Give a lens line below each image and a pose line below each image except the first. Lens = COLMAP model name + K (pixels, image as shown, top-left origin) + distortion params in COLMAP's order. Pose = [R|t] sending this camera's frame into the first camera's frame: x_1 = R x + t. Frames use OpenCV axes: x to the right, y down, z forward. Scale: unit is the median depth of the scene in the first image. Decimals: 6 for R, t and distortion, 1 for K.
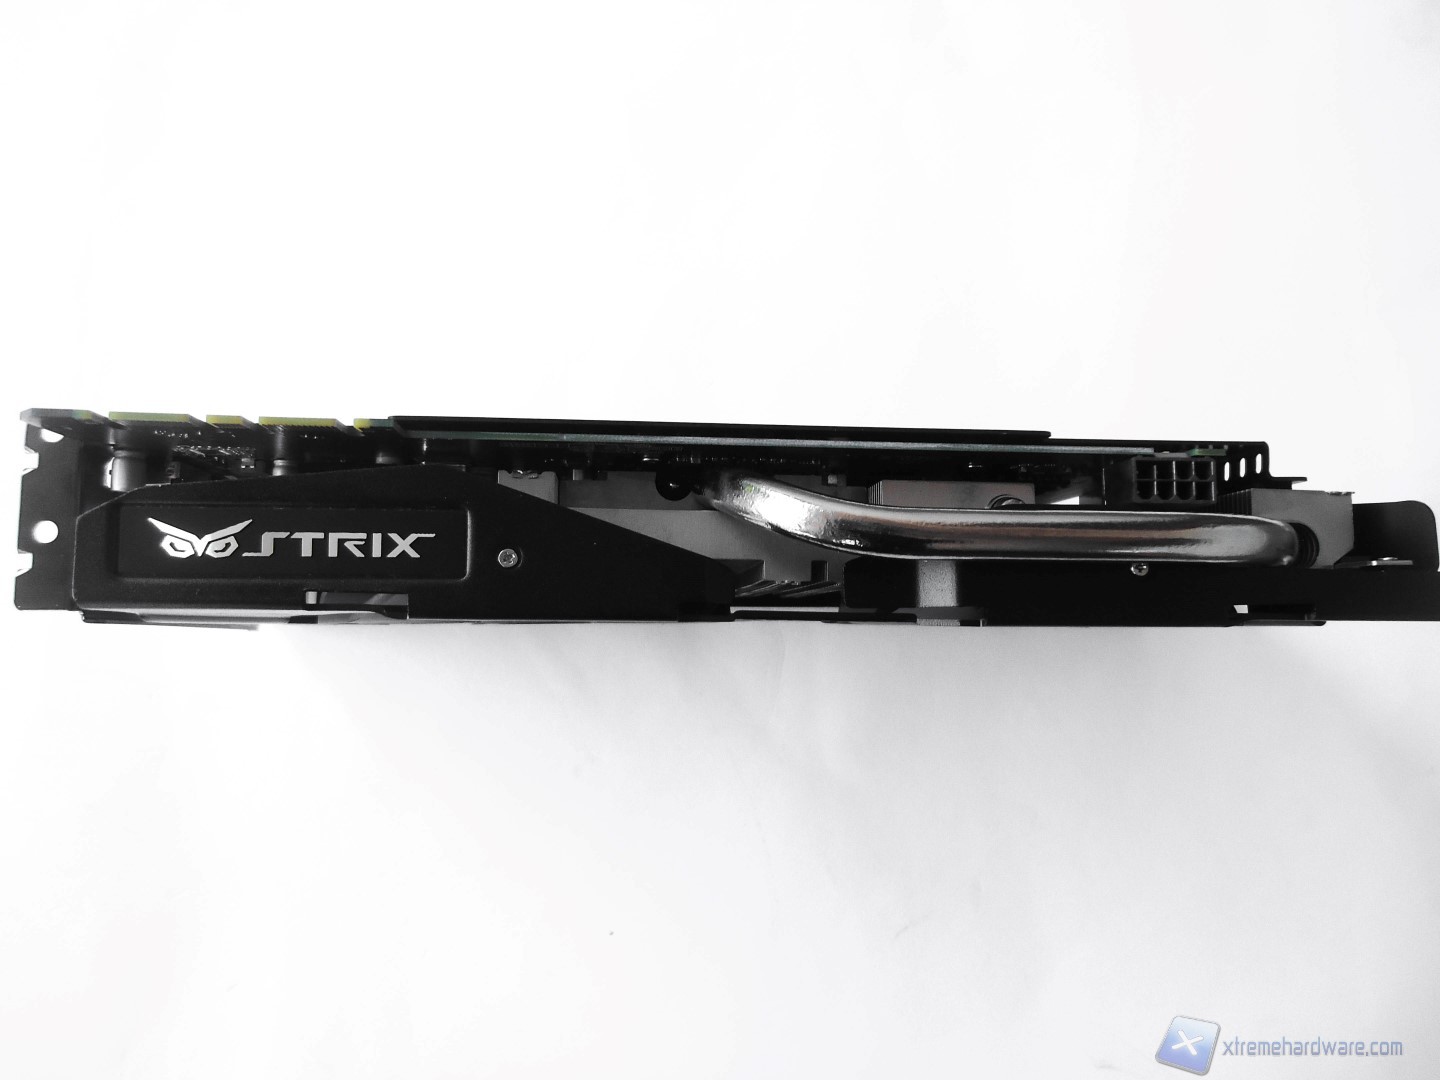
lens RADIAL K [[1192.8, 0, 720.0], [0, 1192.8, 540.0], [0, 0, 1]] dist [-0.002860, -0.002636]
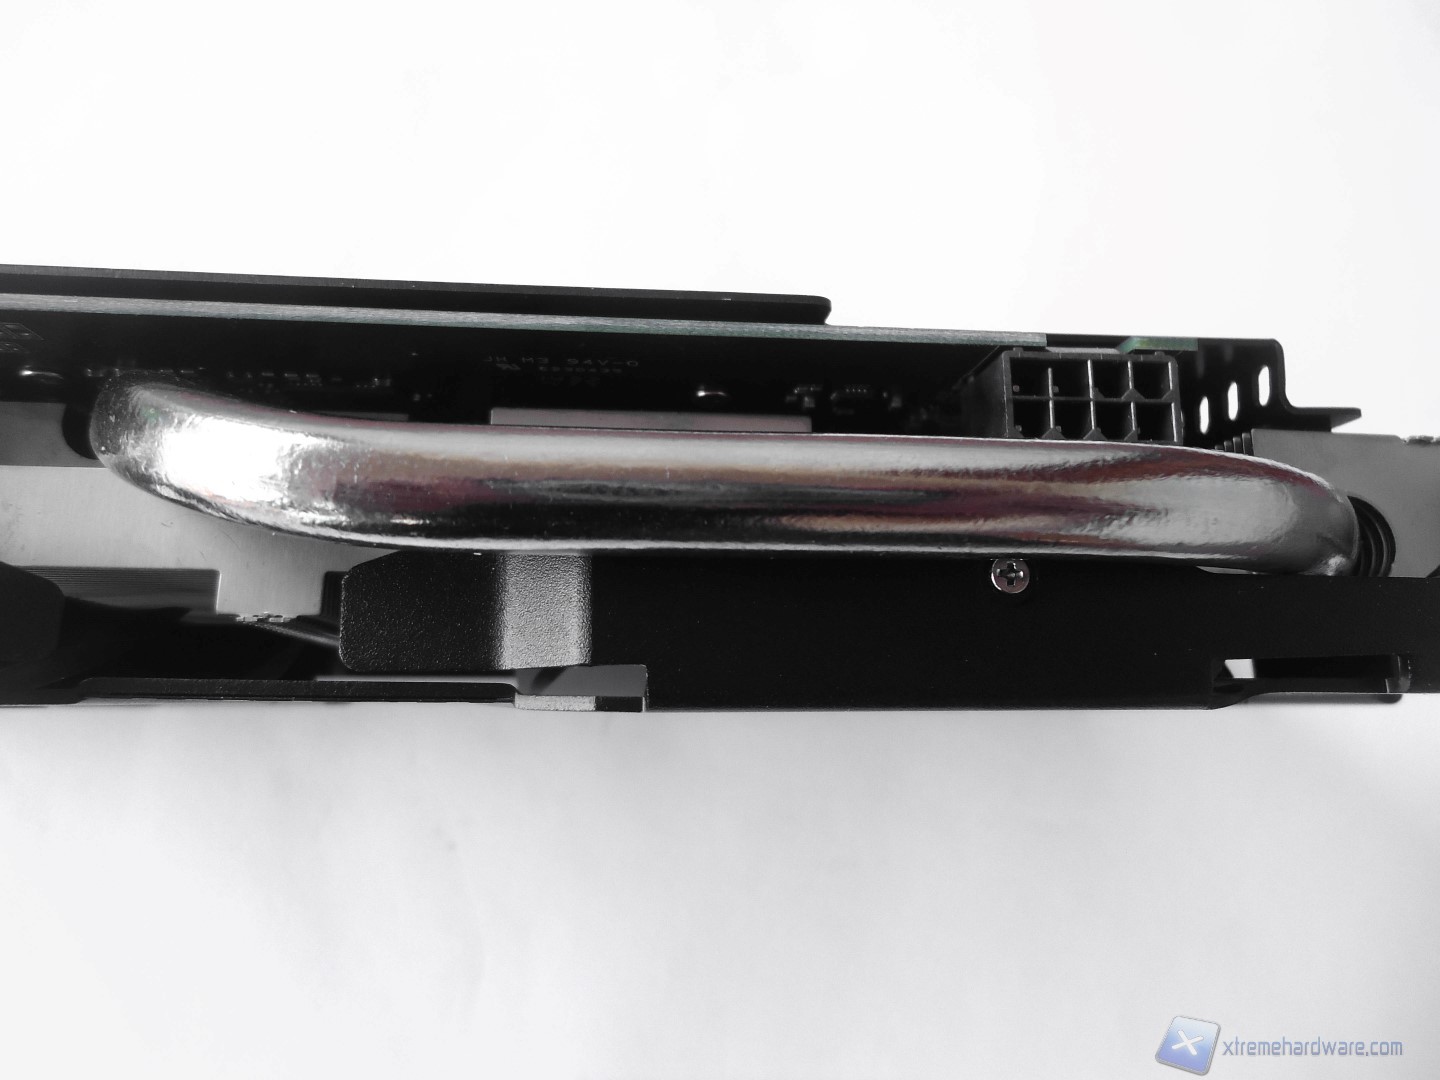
lens RADIAL K [[1168.8, 0, 720.0], [0, 1168.8, 540.0], [0, 0, 1]] dist [0.003053, 0.007581]
pose [[0.999978, -0.006653, 0.000527, 0.232195], [0.006674, 0.997747, -0.066762, 0.036536], [-0.000081, 0.066764, 0.997769, 0.537312]]
